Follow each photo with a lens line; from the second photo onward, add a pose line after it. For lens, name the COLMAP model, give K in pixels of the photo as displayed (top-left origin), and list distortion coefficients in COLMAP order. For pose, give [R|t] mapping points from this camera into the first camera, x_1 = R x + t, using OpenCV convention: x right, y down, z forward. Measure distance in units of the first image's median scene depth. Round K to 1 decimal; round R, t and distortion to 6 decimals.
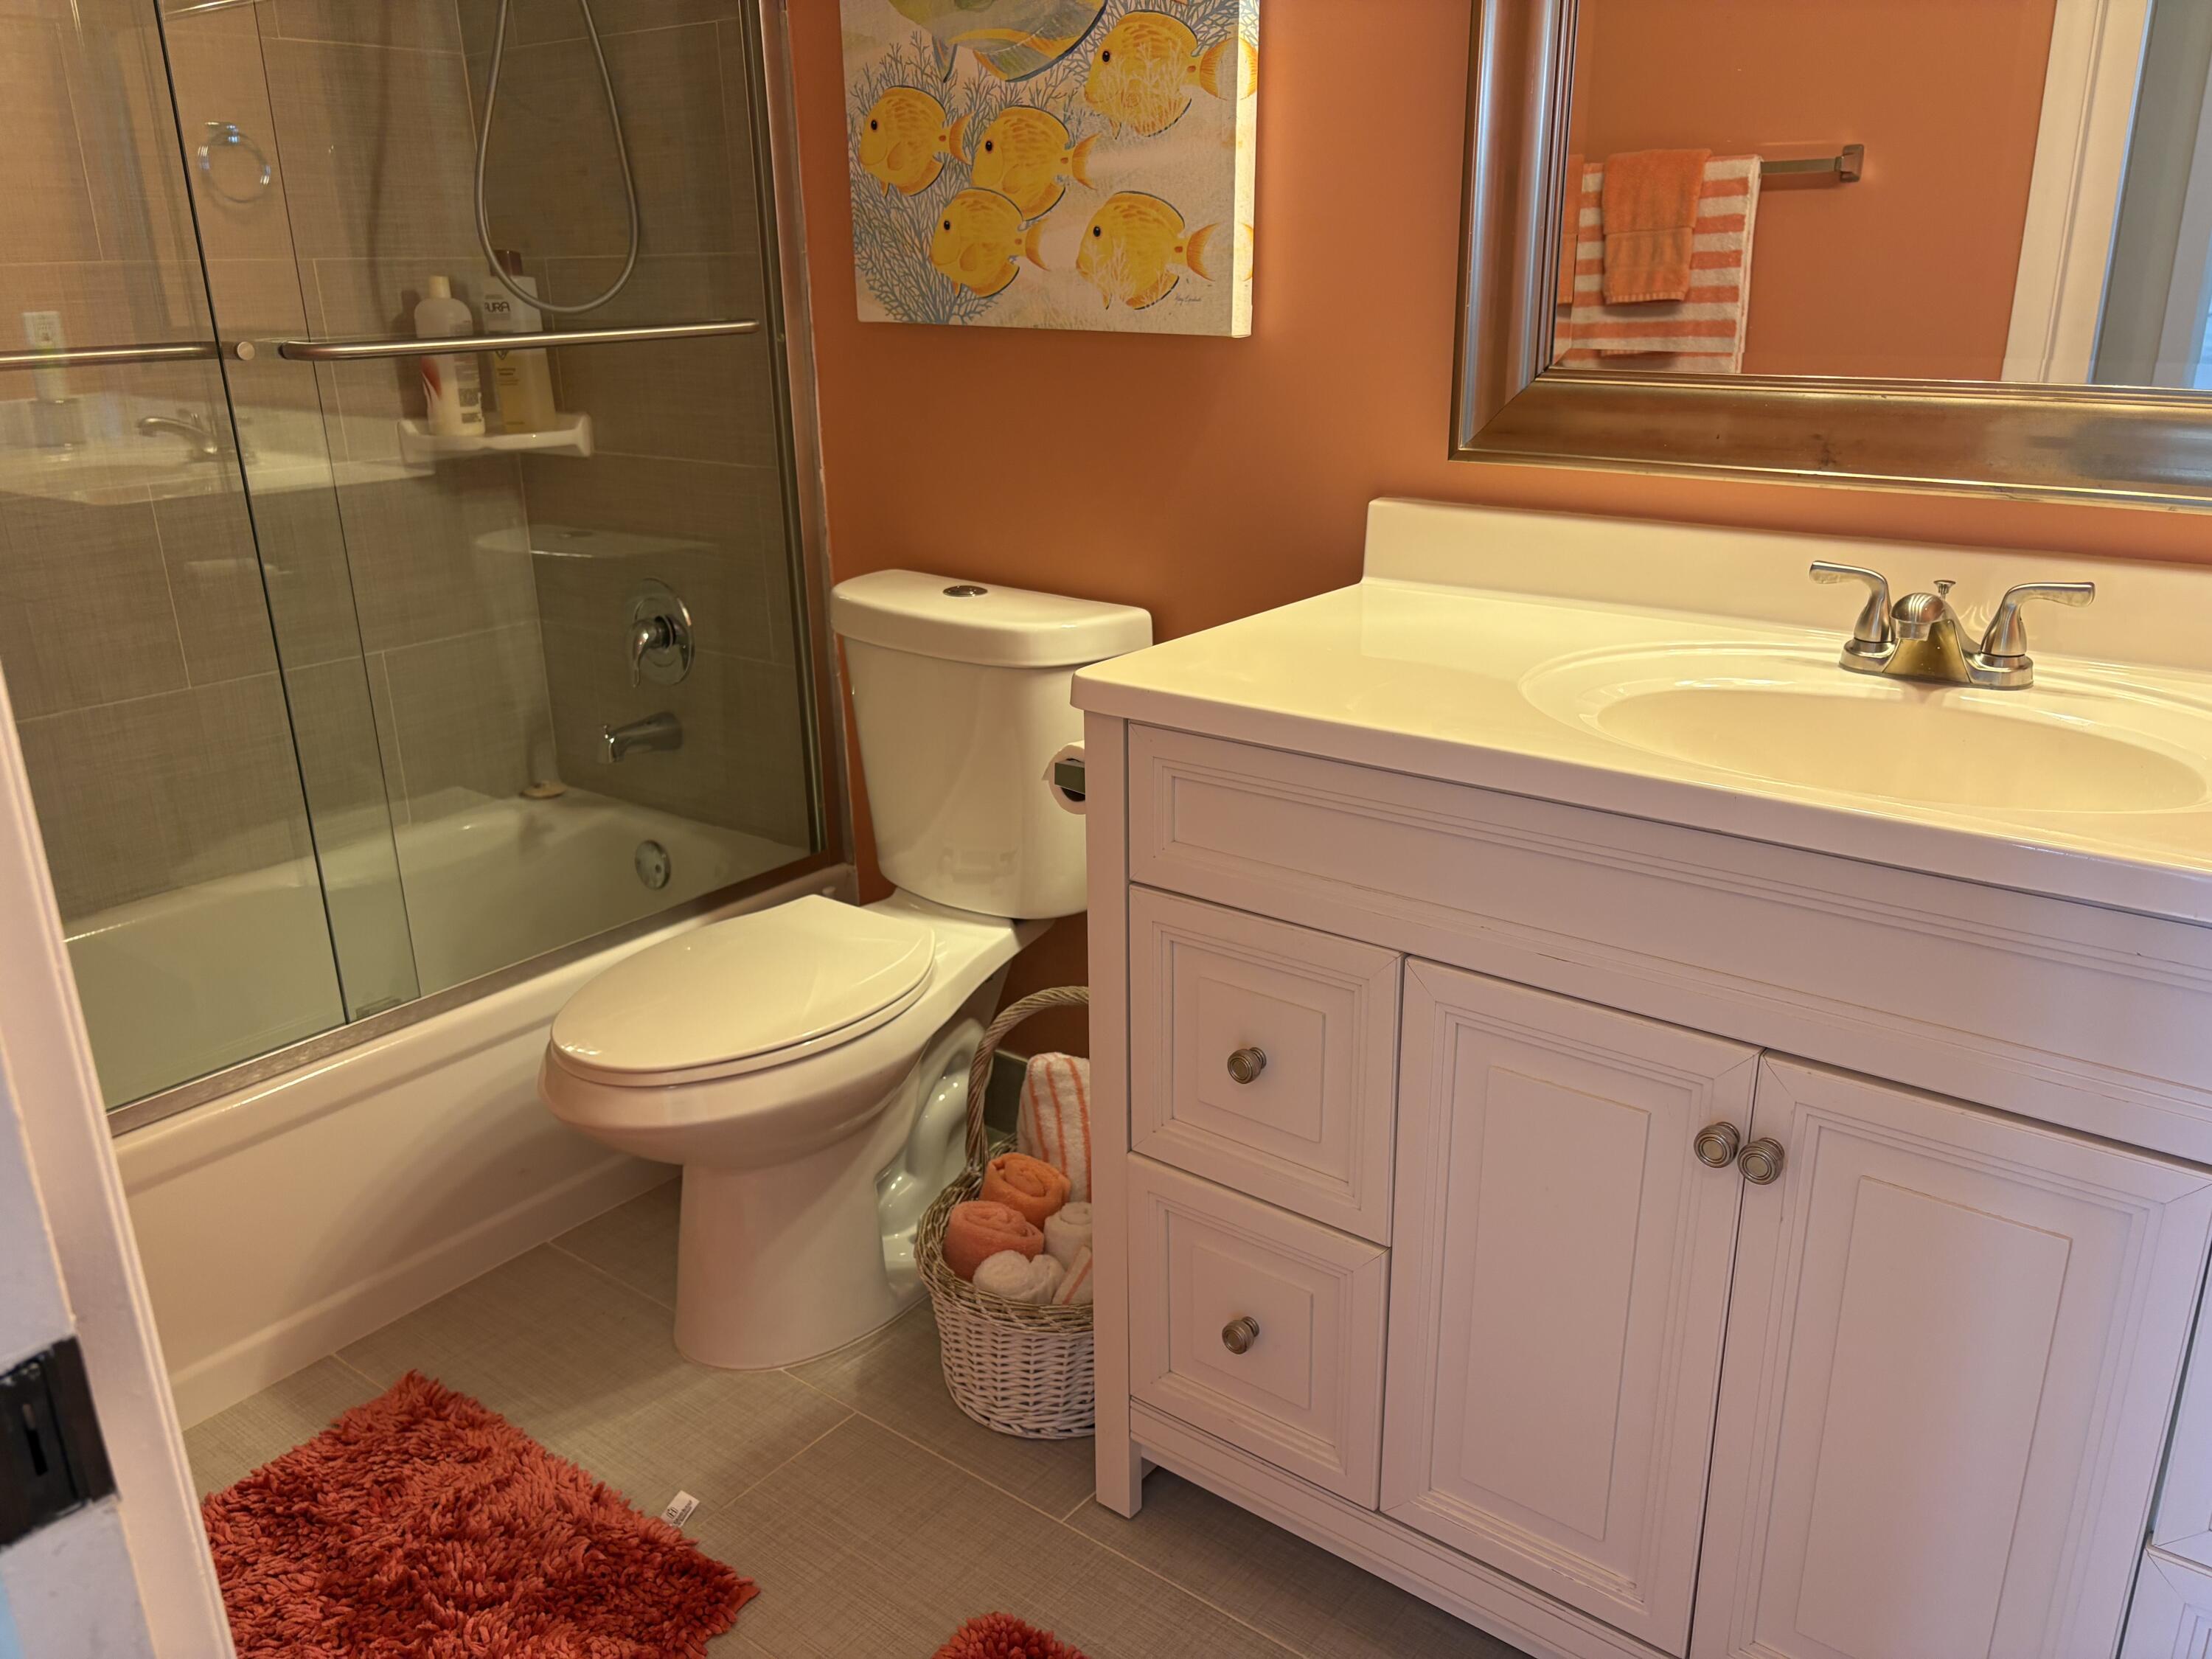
lens RADIAL K [[1721.9, 0, 1116.4], [0, 1721.9, 862.5], [0, 0, 1]] dist [0.011296, 0.015432]
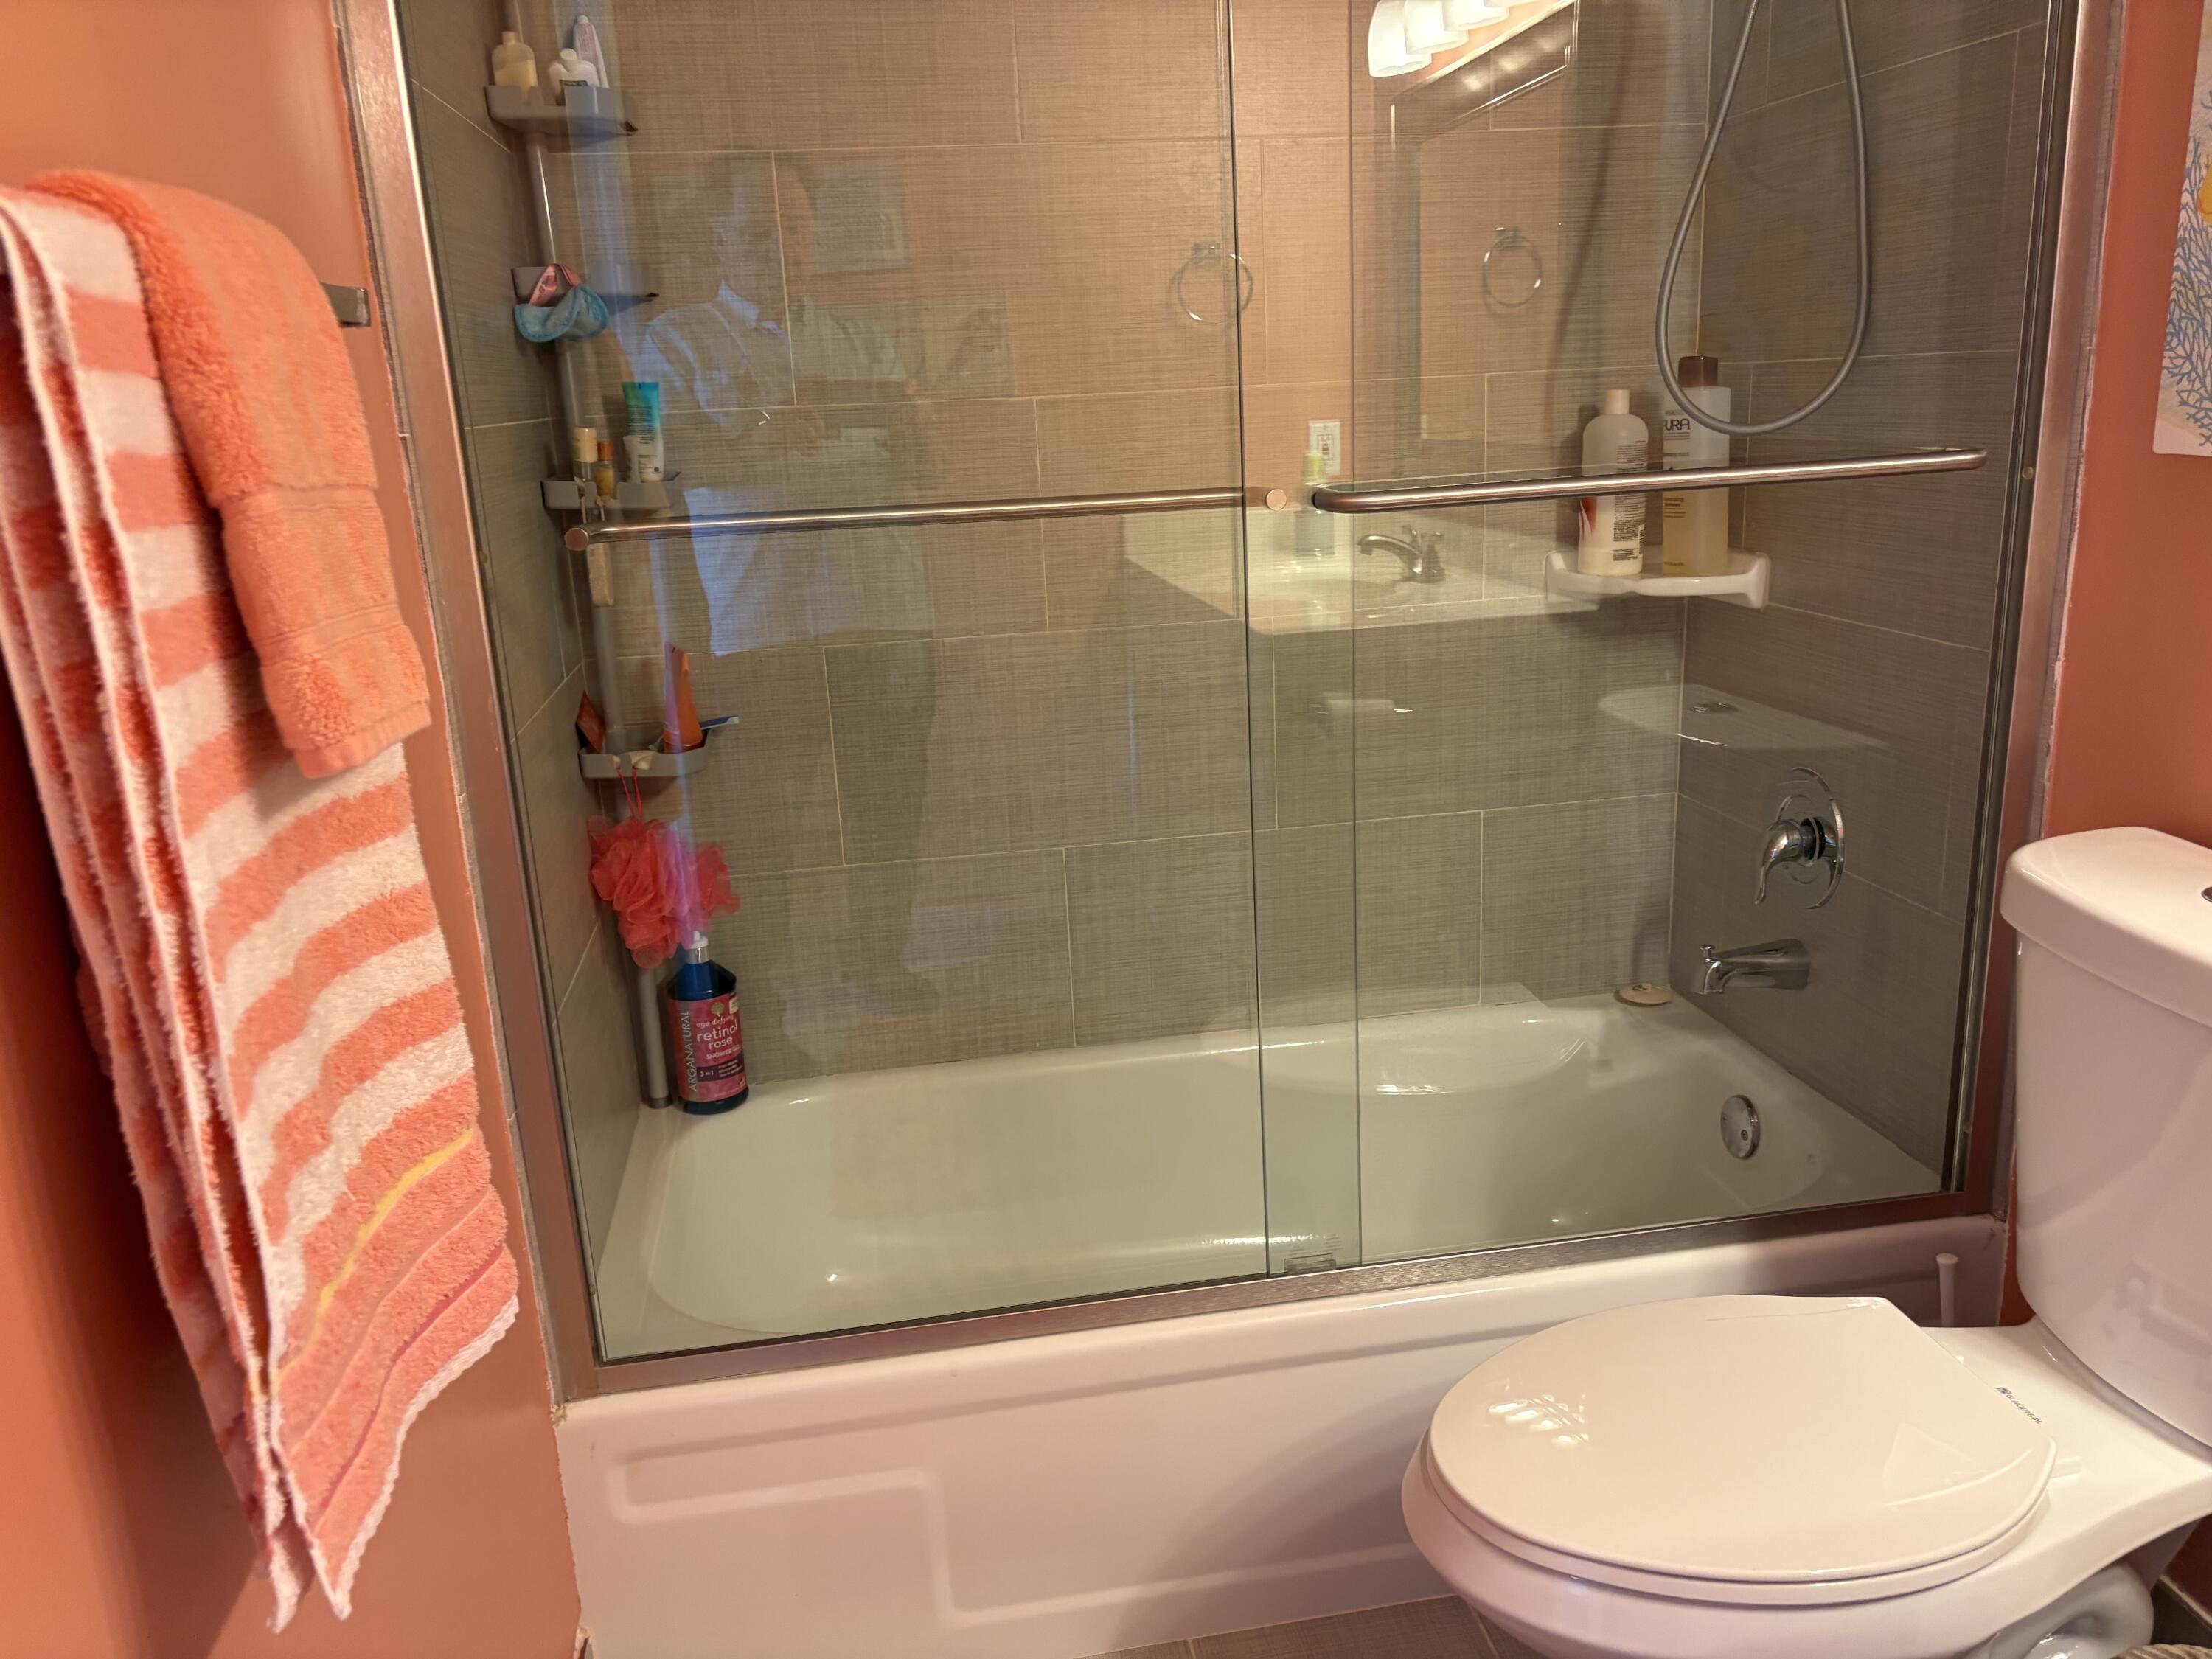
lens RADIAL K [[1721.9, 0, 1116.4], [0, 1721.9, 862.5], [0, 0, 1]] dist [0.011296, 0.015432]
pose [[0.740297, 0.167239, -0.651146, 0.010731], [-0.194553, 0.980414, 0.030617, -0.090151], [0.643513, 0.104017, 0.758335, 0.227915]]
